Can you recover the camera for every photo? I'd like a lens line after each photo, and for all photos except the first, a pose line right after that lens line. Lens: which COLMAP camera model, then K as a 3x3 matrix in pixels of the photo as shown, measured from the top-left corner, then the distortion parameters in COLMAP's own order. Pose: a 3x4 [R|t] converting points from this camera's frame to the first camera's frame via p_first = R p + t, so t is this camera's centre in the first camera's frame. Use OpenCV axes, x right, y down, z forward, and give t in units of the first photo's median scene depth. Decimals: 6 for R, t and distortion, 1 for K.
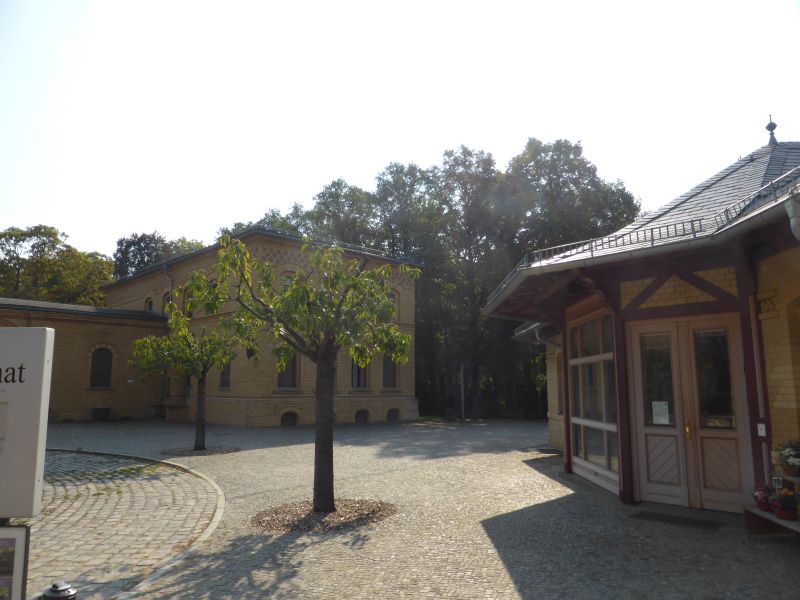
lens RADIAL K [[577.7, 0, 399.2], [0, 577.7, 302.5], [0, 0, 1]] dist [-0.038489, 0.029874]
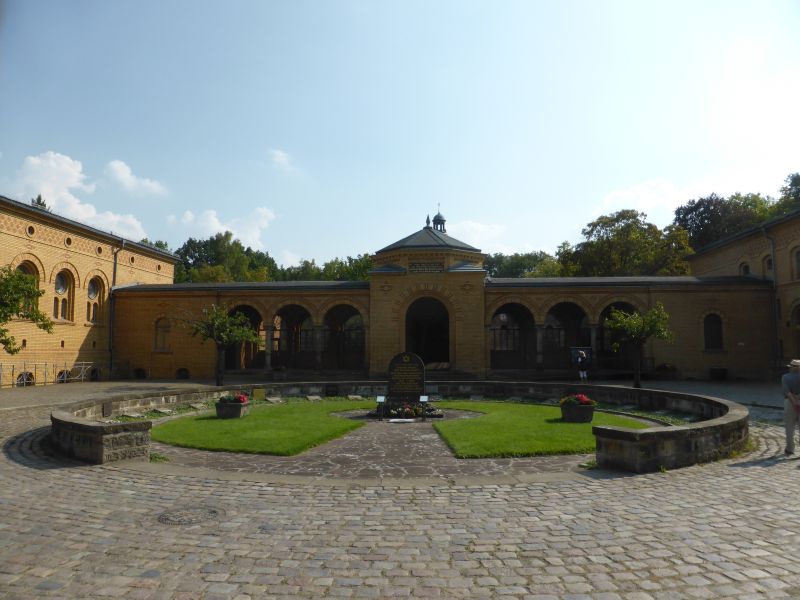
lens RADIAL K [[577.7, 0, 399.2], [0, 577.7, 302.5], [0, 0, 1]] dist [-0.038489, 0.029874]
pose [[0.647418, -0.061473, -0.759652, -0.083821], [0.109513, 0.993902, 0.012904, -0.022299], [0.754226, -0.091546, 0.650202, -0.160245]]
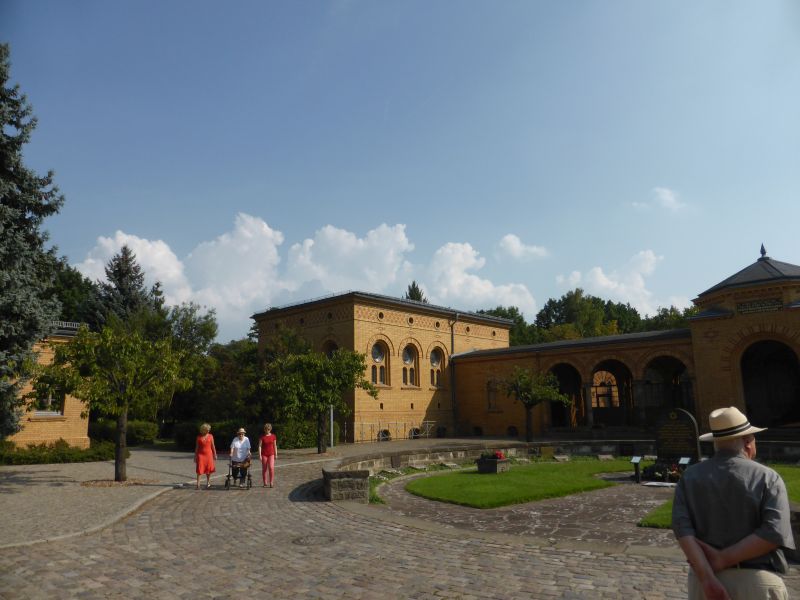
lens RADIAL K [[577.7, 0, 399.2], [0, 577.7, 302.5], [0, 0, 1]] dist [-0.038489, 0.029874]
pose [[0.054704, -0.183141, -0.981563, 0.011140], [0.161900, 0.971654, -0.172269, -0.006826], [0.985290, -0.149491, 0.082803, -0.041798]]
